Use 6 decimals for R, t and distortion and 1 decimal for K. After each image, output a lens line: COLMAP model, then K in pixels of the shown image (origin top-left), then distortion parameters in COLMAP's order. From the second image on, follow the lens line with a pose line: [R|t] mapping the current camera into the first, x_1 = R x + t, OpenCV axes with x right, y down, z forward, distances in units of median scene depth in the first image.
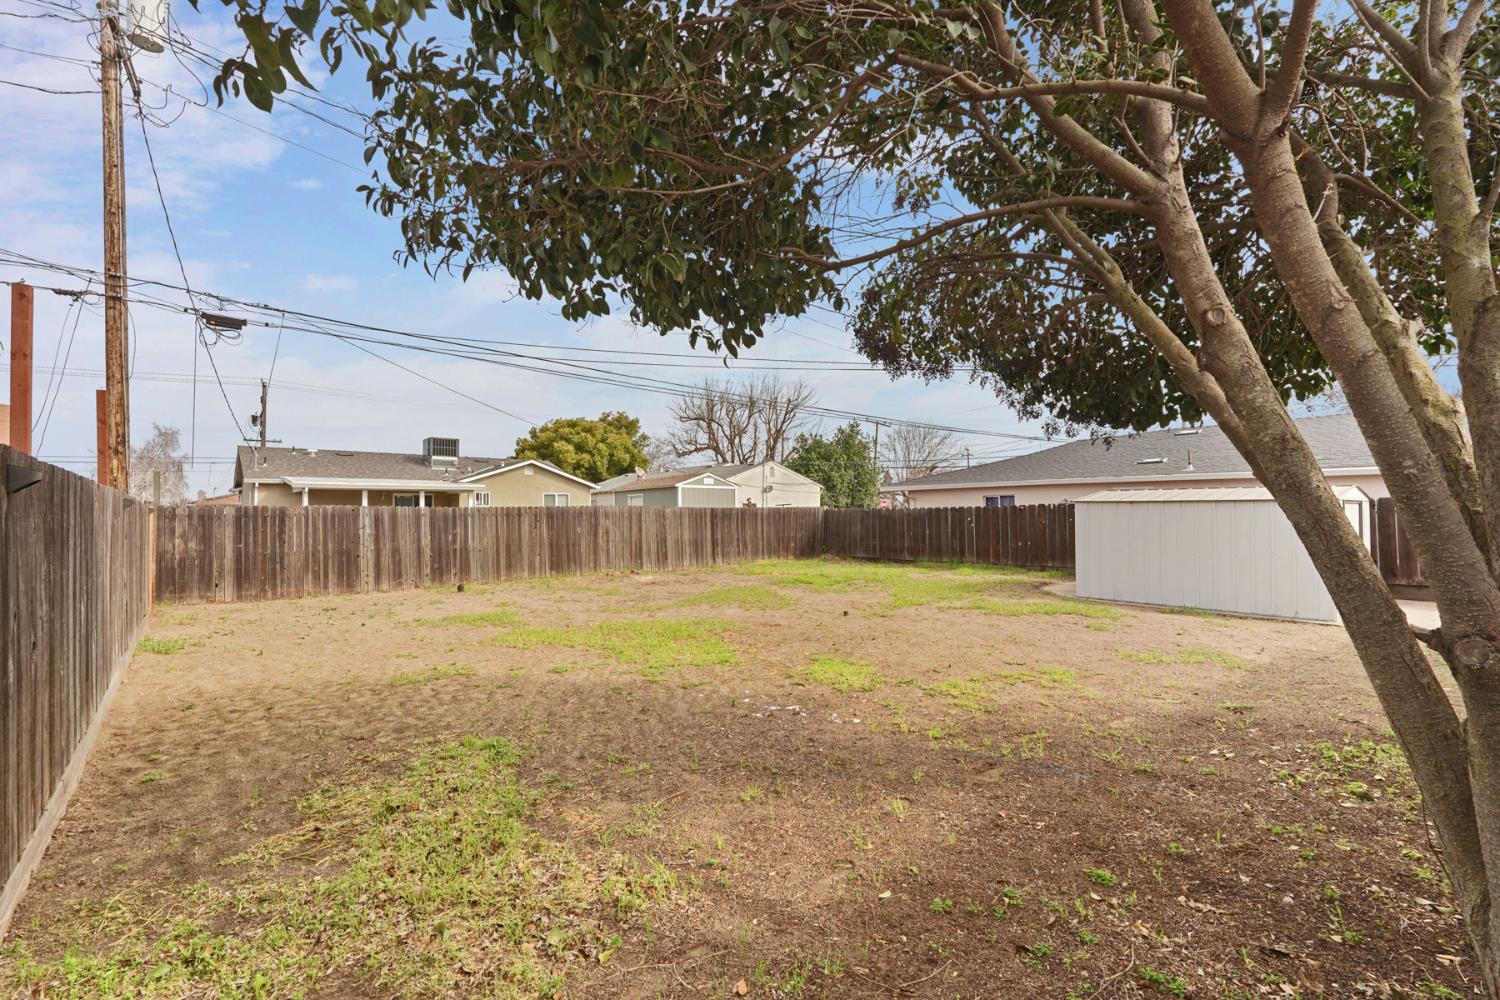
lens RADIAL K [[676.8, 0, 716.9], [0, 676.8, 504.6], [0, 0, 1]] dist [-0.011464, 0.003194]
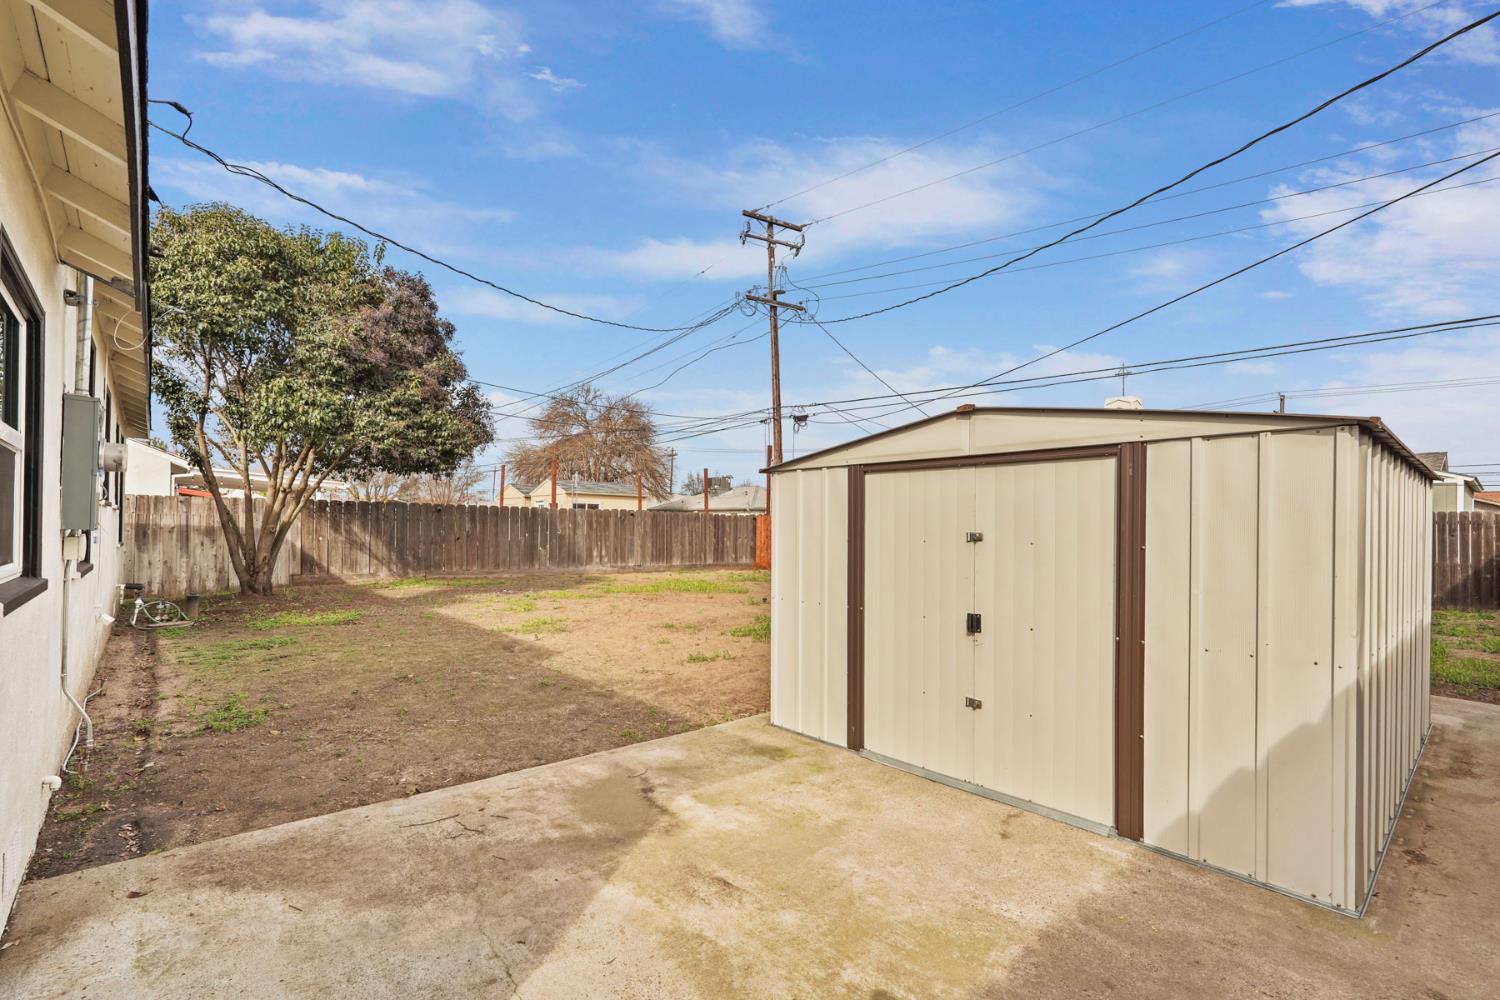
lens RADIAL K [[676.8, 0, 763.0], [0, 676.8, 525.6], [0, 0, 1]] dist [-0.011464, 0.003194]
pose [[0.060921, 0.004952, -0.998130, 0.736999], [0.002482, 0.999984, 0.005113, 0.012785], [0.998140, -0.002789, 0.060907, 0.491713]]
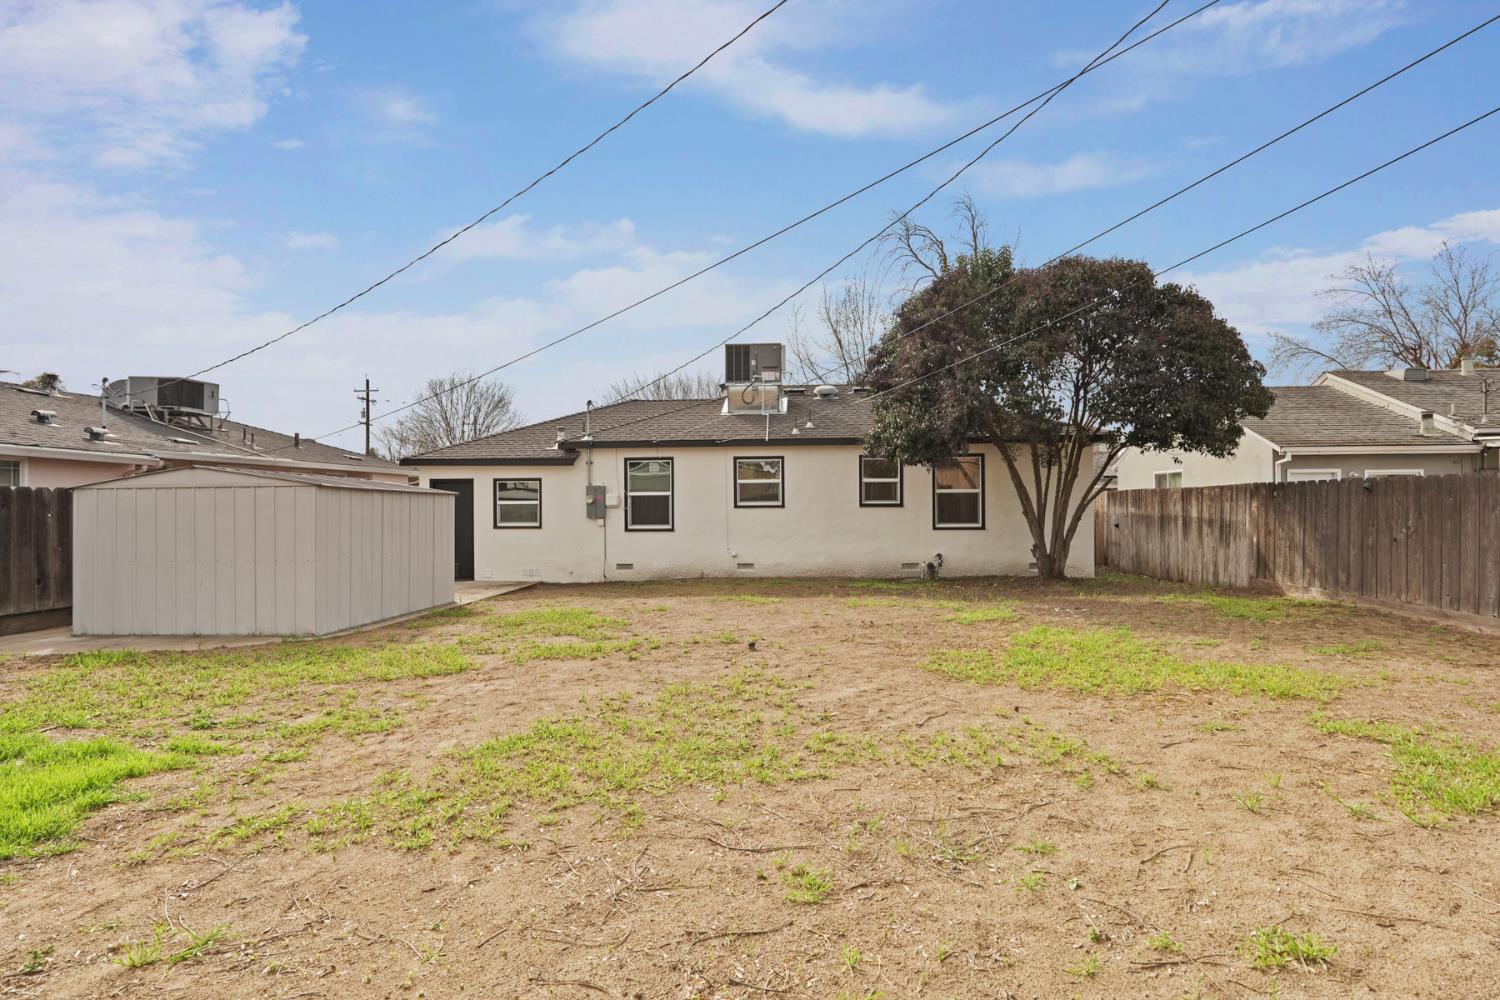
lens RADIAL K [[807.9, 0, 741.2], [0, 807.9, 504.7], [0, 0, 1]] dist [-0.001111, 0.000136]
pose [[-0.738503, 0.011734, 0.674148, -0.179430], [-0.001401, 0.999820, -0.018938, 0.019468], [-0.674249, -0.014931, -0.738353, 0.850154]]
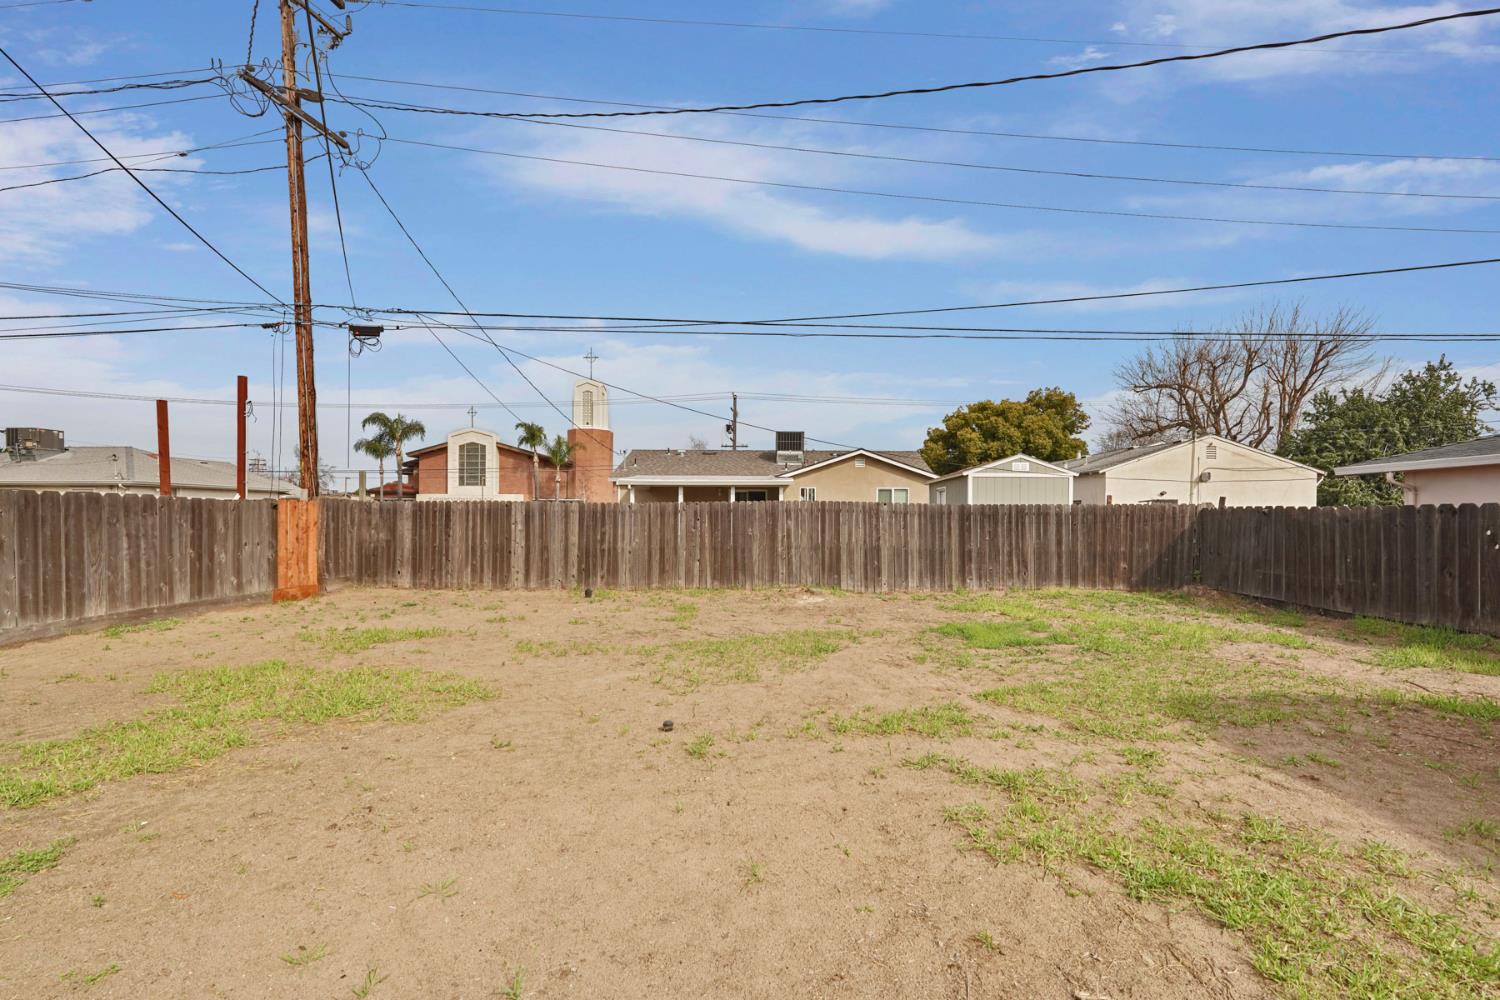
lens RADIAL K [[676.8, 0, 756.9], [0, 676.8, 521.1], [0, 0, 1]] dist [-0.011464, 0.003194]
pose [[0.760059, 0.018769, -0.649583, 0.289348], [-0.000843, 0.999610, 0.027896, 0.002428], [0.649854, -0.020654, 0.759779, 0.365366]]
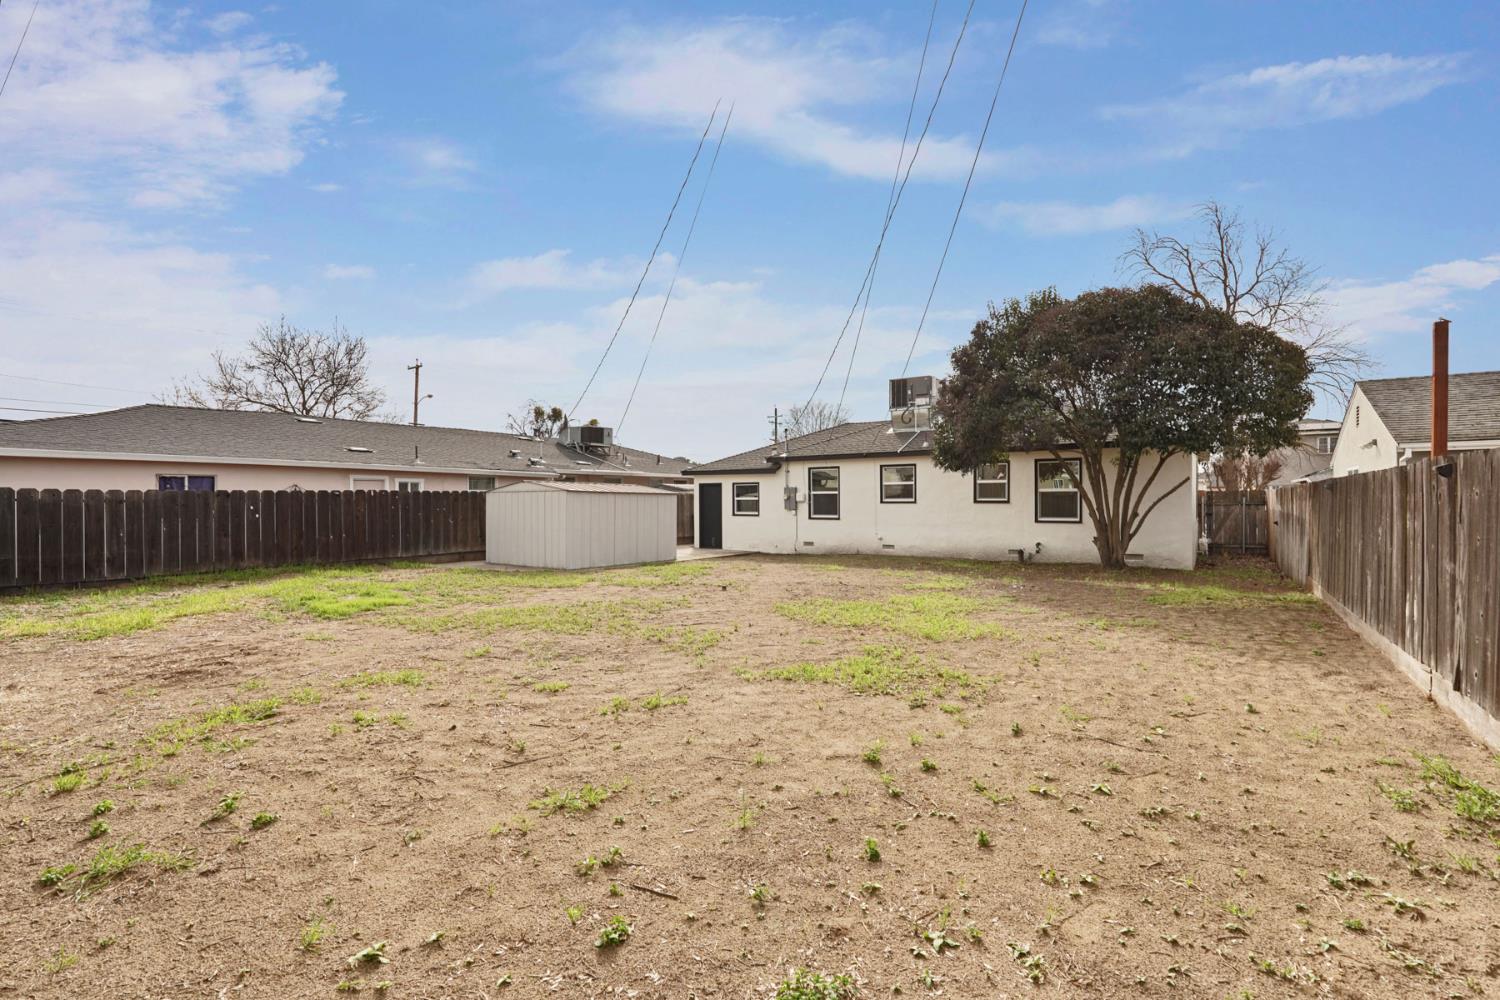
lens RADIAL K [[676.8, 0, 744.3], [0, 676.8, 497.0], [0, 0, 1]] dist [-0.011464, 0.003194]
pose [[-0.284626, 0.008940, 0.958597, -0.474554], [-0.012006, 0.999845, -0.012890, 0.012424], [-0.958563, -0.015178, -0.284475, 0.680028]]
